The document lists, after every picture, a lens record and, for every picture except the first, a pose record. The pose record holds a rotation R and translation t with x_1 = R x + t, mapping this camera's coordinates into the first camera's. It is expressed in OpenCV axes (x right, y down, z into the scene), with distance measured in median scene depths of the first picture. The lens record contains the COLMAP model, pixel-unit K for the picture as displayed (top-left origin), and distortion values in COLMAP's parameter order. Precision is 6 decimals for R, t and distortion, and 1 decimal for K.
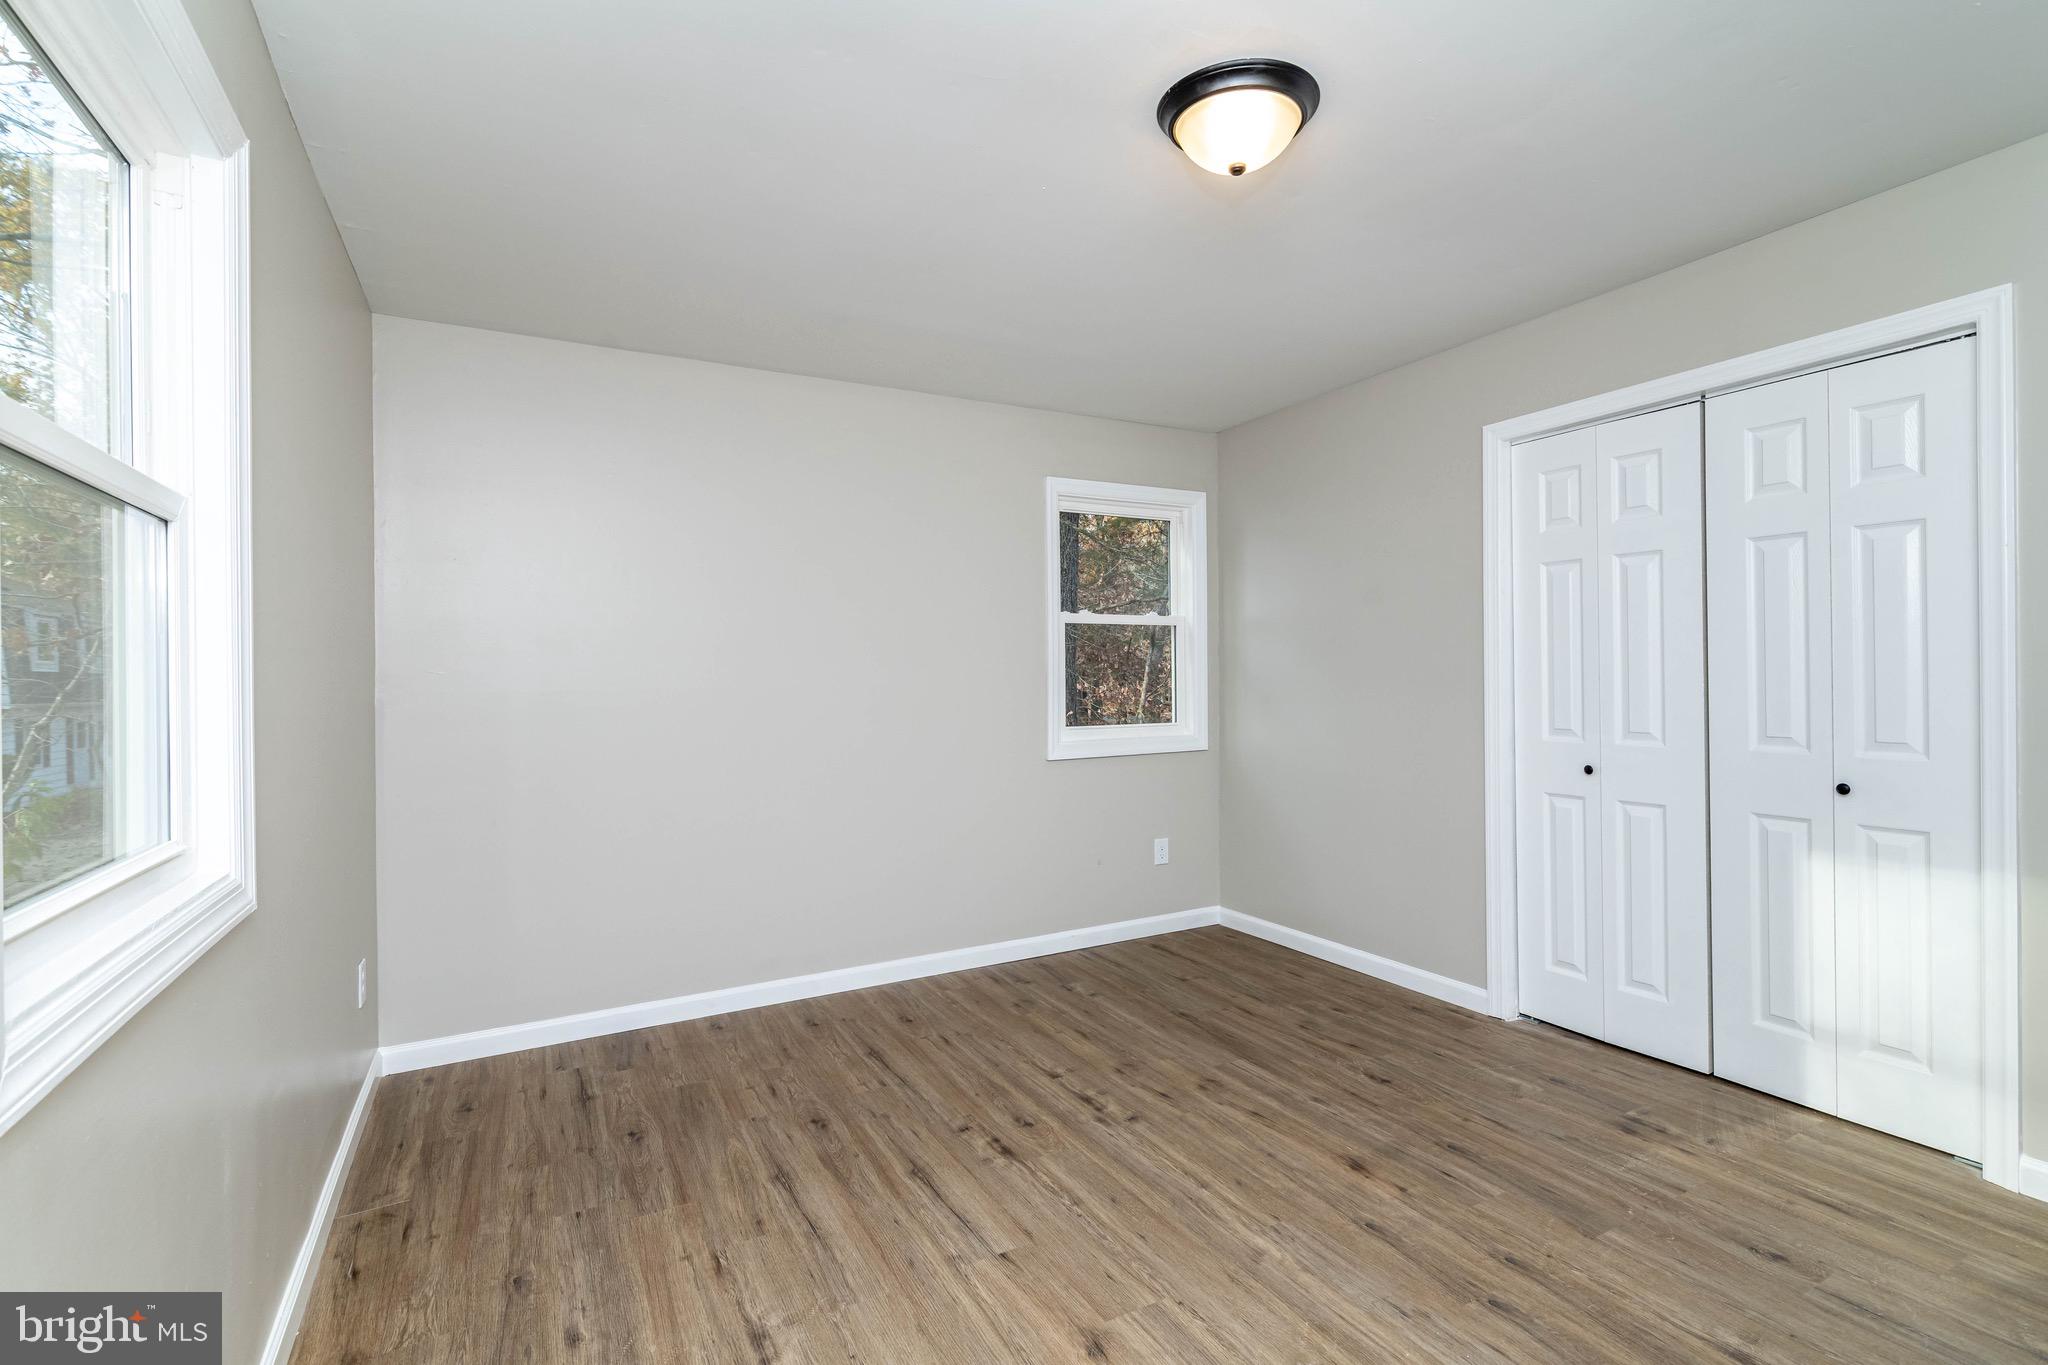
lens RADIAL K [[938.0, 0, 1070.8], [0, 938.0, 675.4], [0, 0, 1]] dist [0.001865, 0.000873]
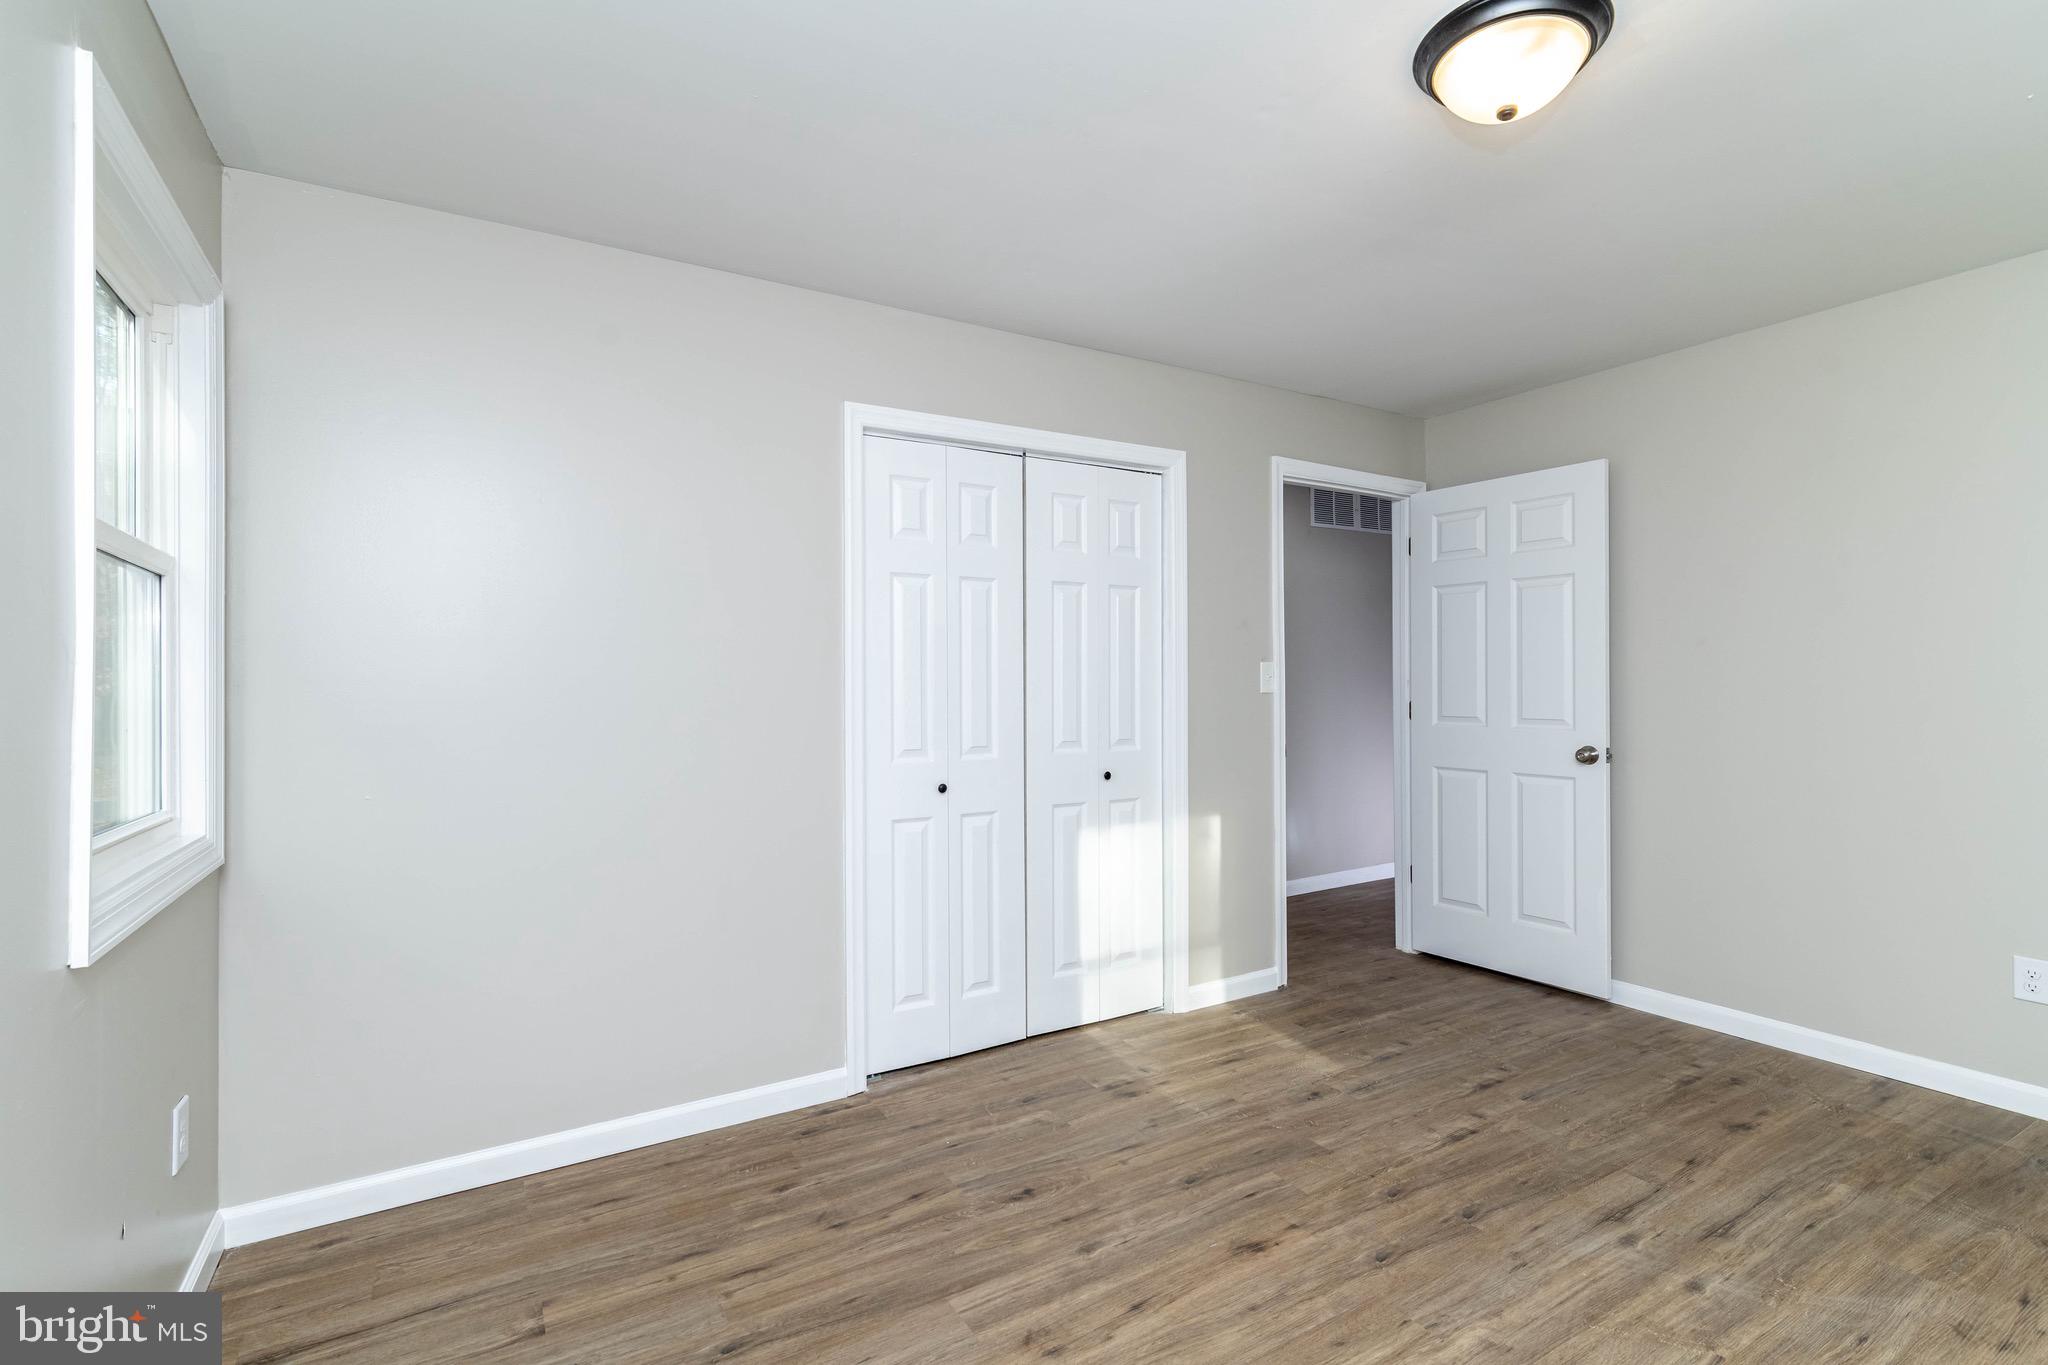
lens RADIAL K [[929.3, 0, 1021.4], [0, 929.3, 687.5], [0, 0, 1]] dist [0.000512, 0.000306]
pose [[0.000168, 0.014100, 0.999901, -0.532221], [0.006508, 0.999879, -0.014101, 0.010304], [-0.999979, 0.006510, 0.000076, 1.132154]]
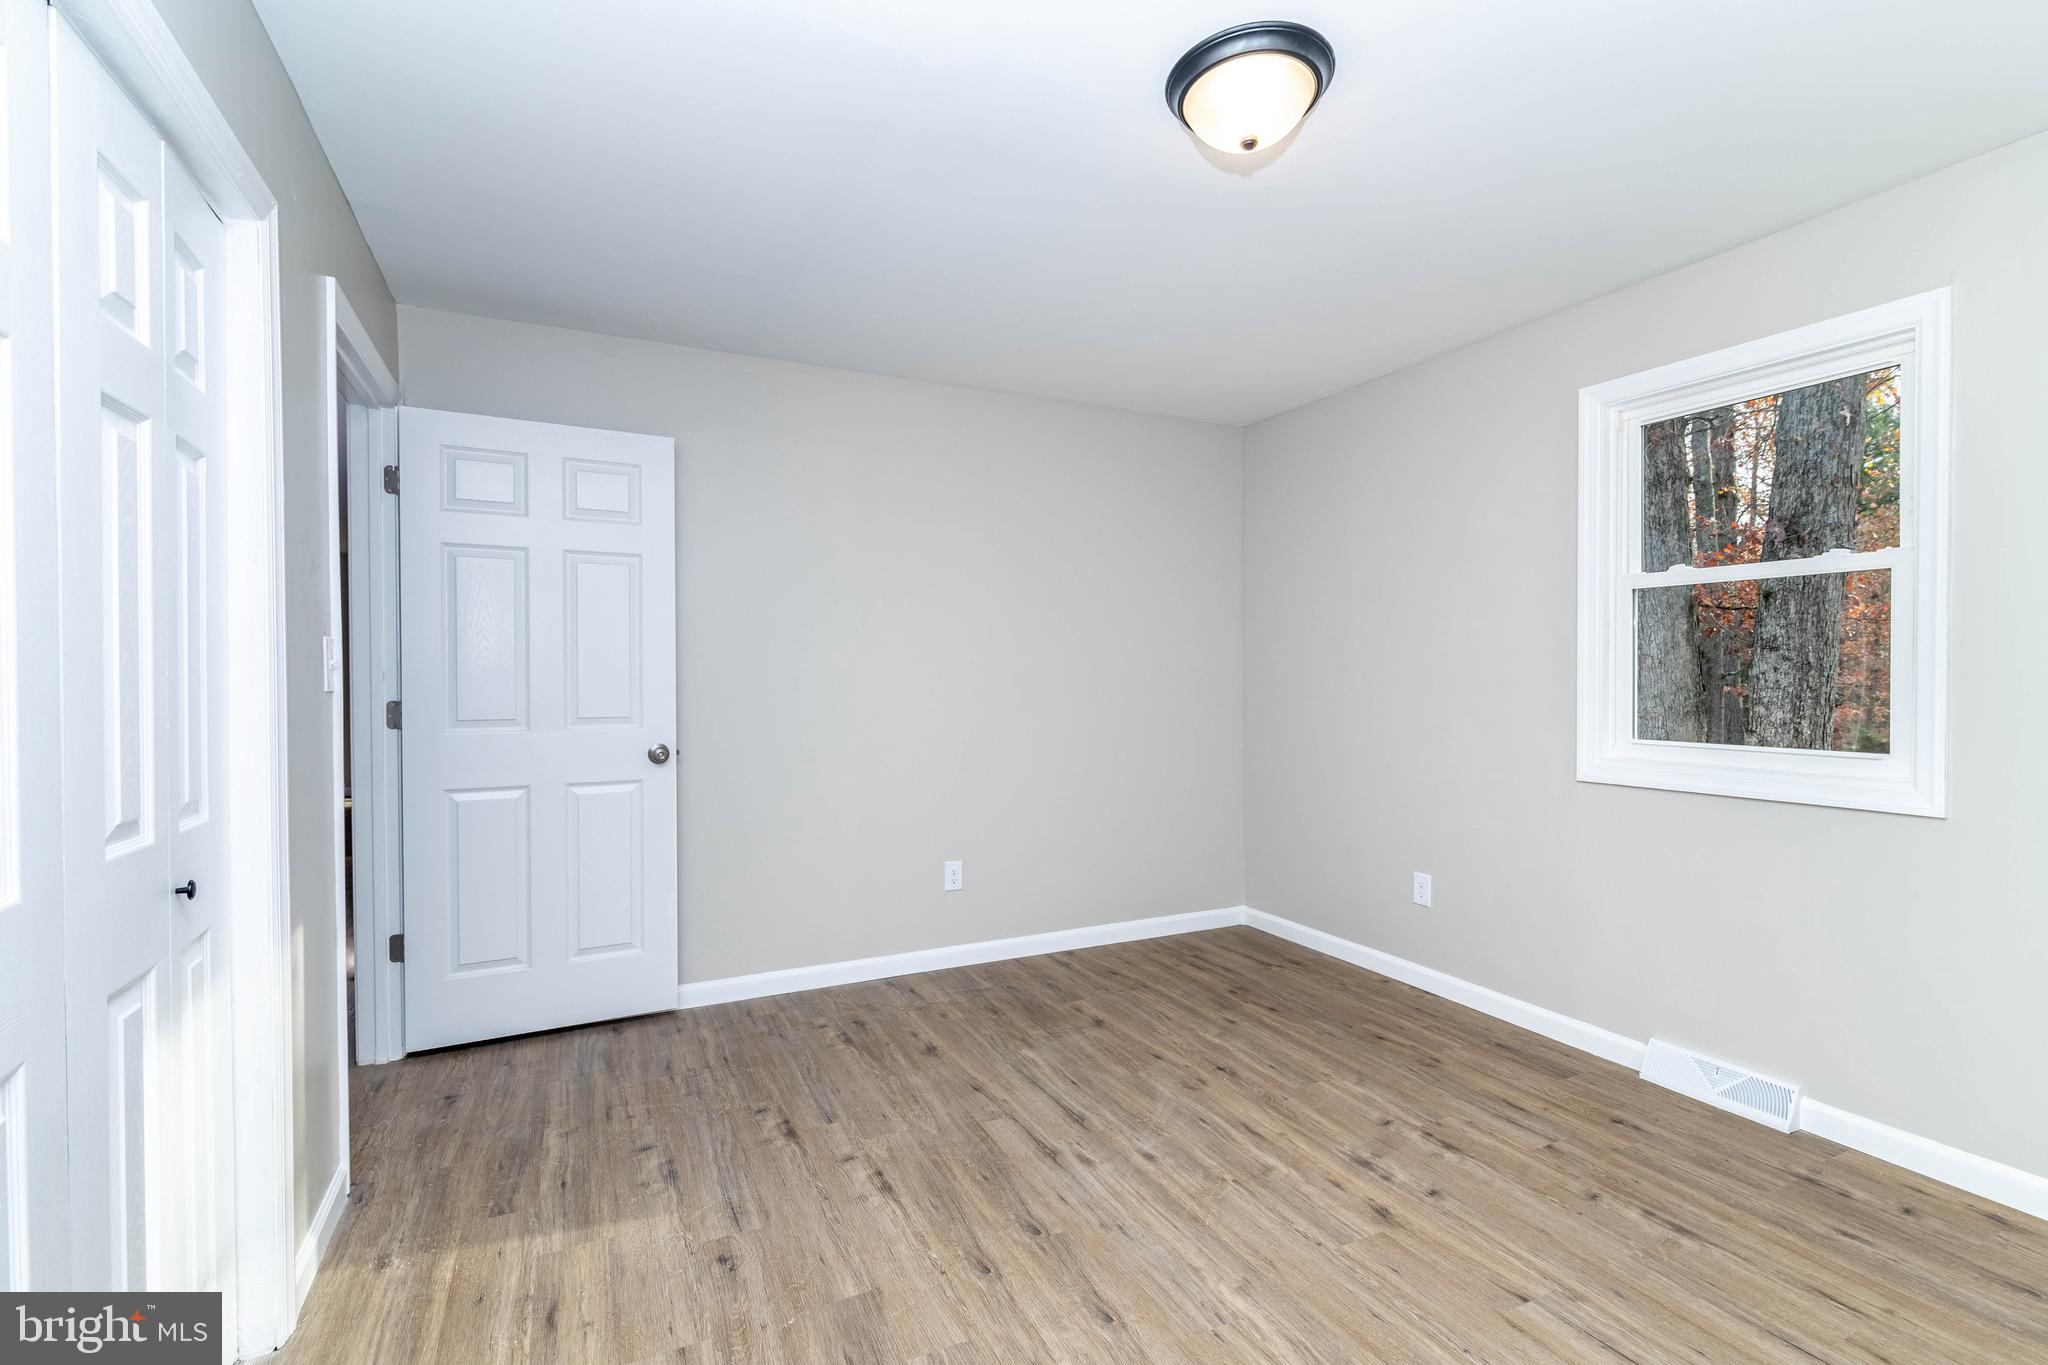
lens RADIAL K [[922.5, 0, 1024.0], [0, 922.5, 682.5], [0, 0, 1]] dist [0.002678, 0.000232]
pose [[-0.995771, 0.017766, 0.090138, 0.256491], [0.018618, 0.999790, 0.008612, -0.005460], [-0.089967, 0.010253, -0.995892, 1.532254]]
